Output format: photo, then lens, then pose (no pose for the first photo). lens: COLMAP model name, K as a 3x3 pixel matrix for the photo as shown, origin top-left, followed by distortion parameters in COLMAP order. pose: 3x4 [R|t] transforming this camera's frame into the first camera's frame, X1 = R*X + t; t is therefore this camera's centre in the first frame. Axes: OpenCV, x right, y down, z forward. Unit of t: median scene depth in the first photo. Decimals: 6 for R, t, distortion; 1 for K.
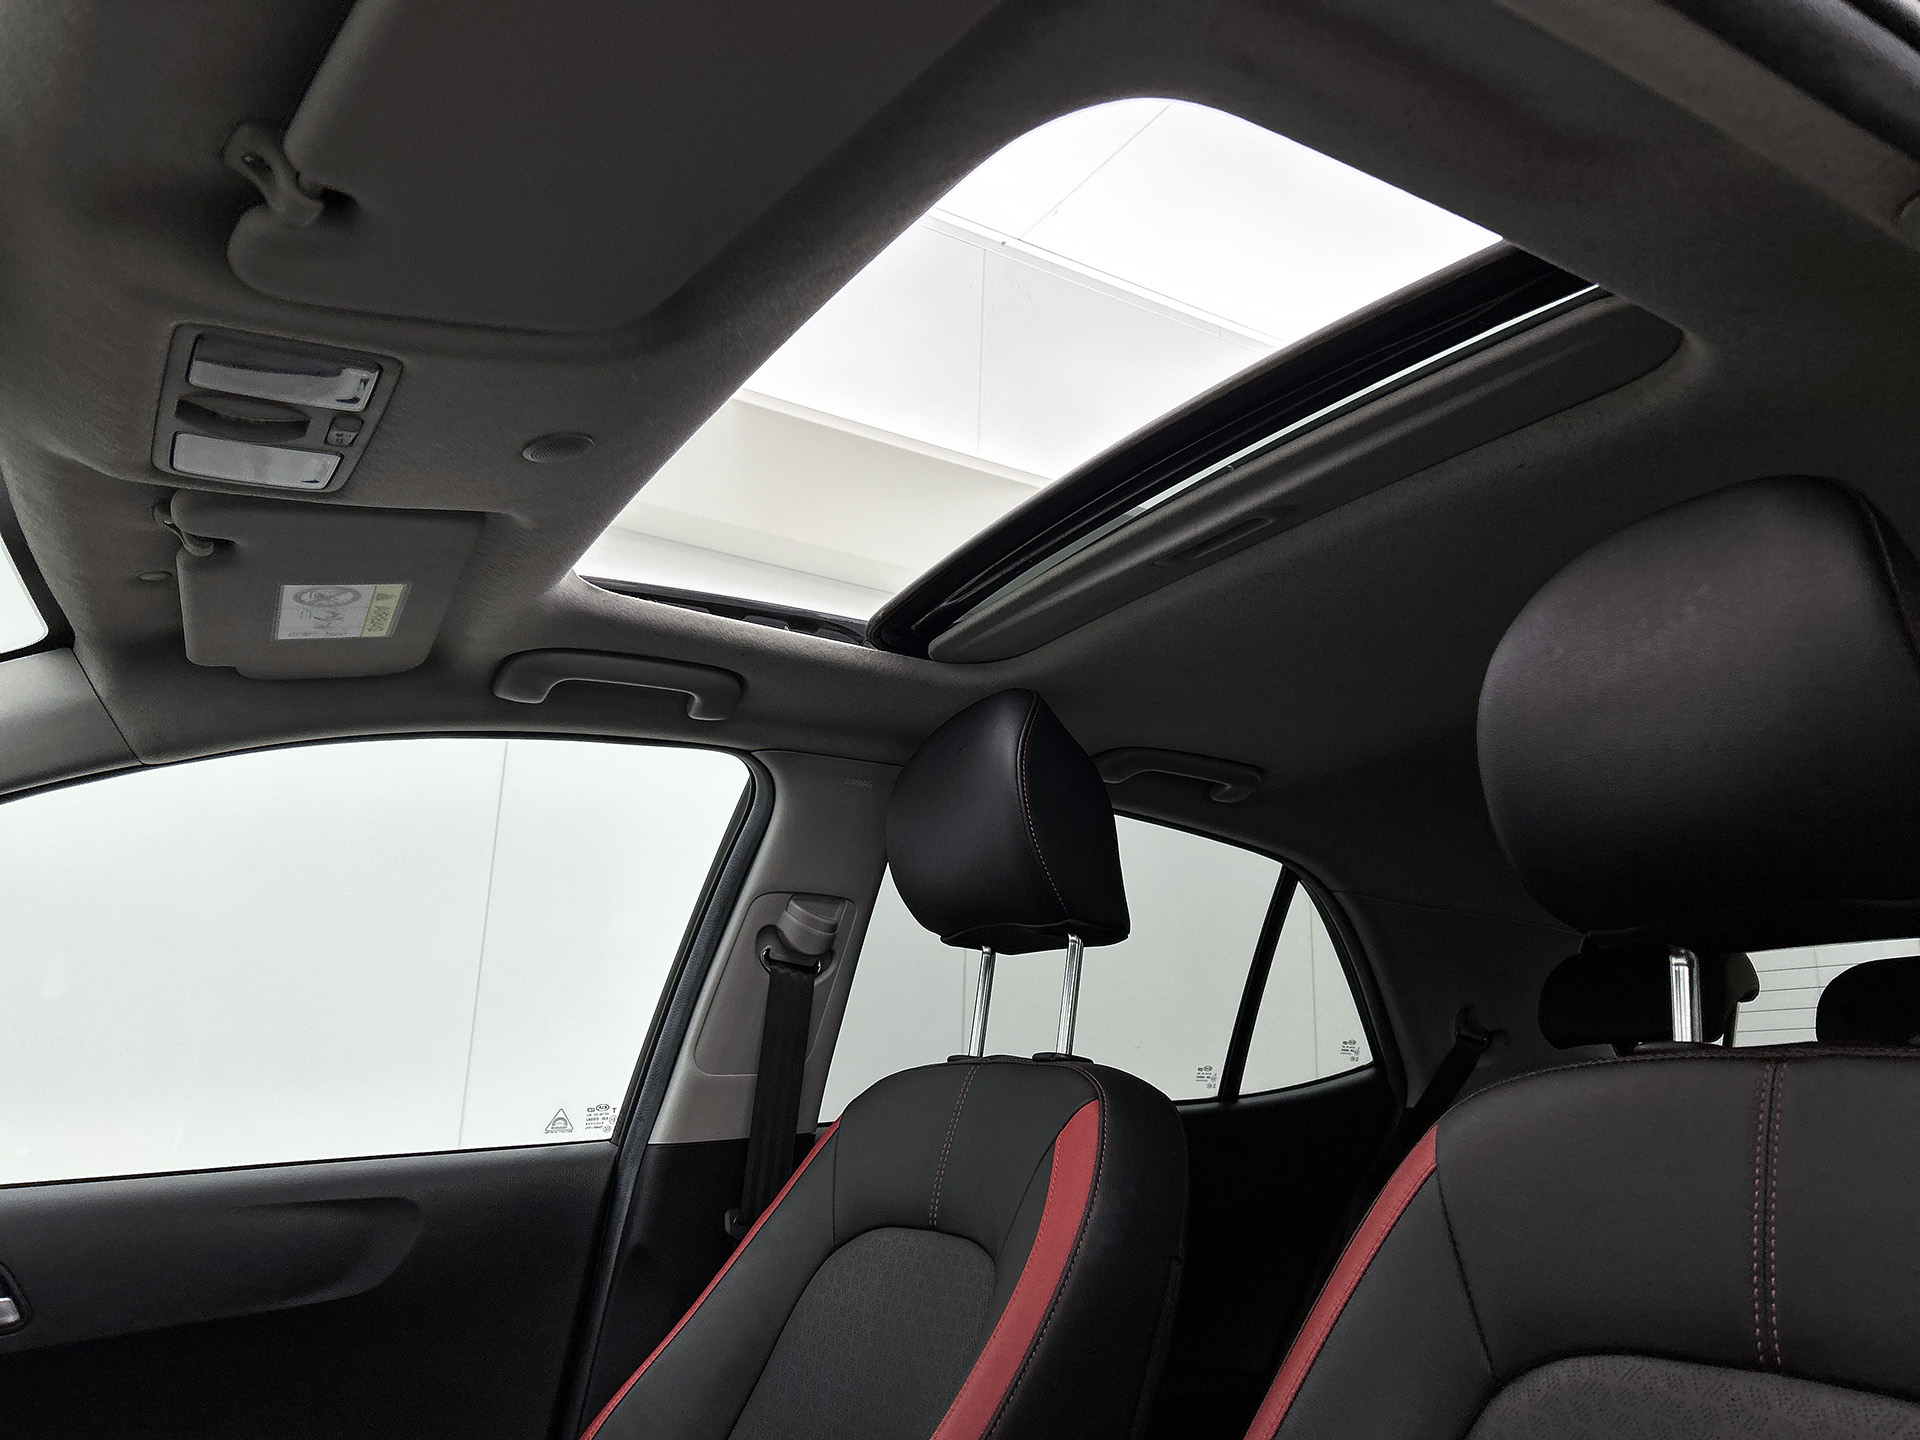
lens RADIAL K [[1451.3, 0, 960.0], [0, 1451.3, 720.0], [0, 0, 1]] dist [0.081183, -0.131765]
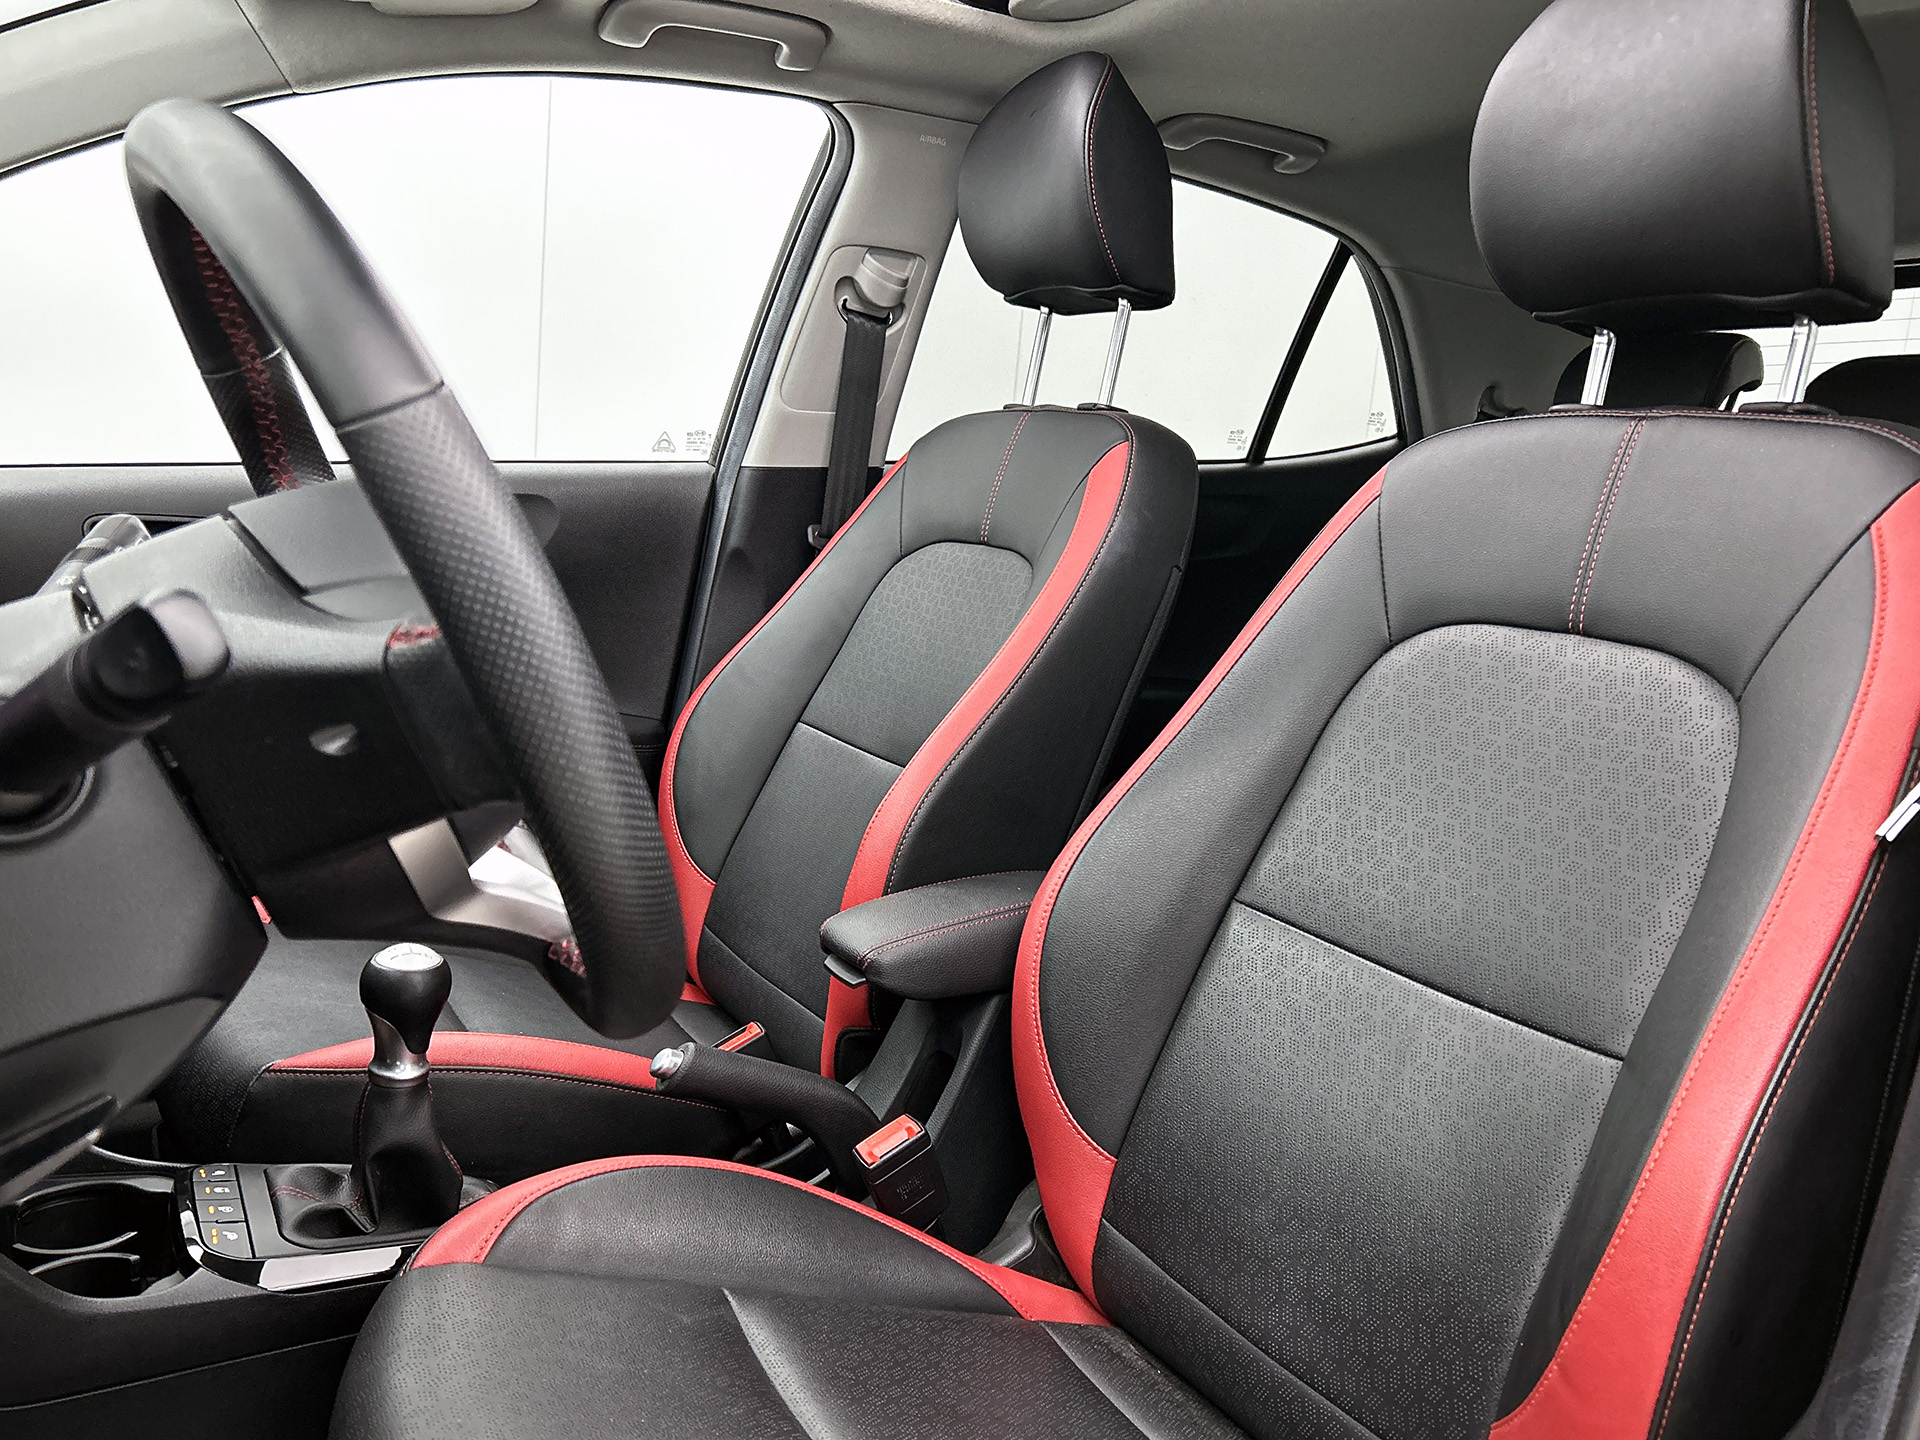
lens RADIAL K [[1498.3, 0, 960.0], [0, 1498.3, 720.0], [0, 0, 1]] dist [0.117064, -0.214421]
pose [[0.998052, 0.057845, -0.023355, -0.000760], [-0.043304, 0.911921, 0.408074, -0.022252], [0.044903, -0.406267, 0.912650, -0.168389]]
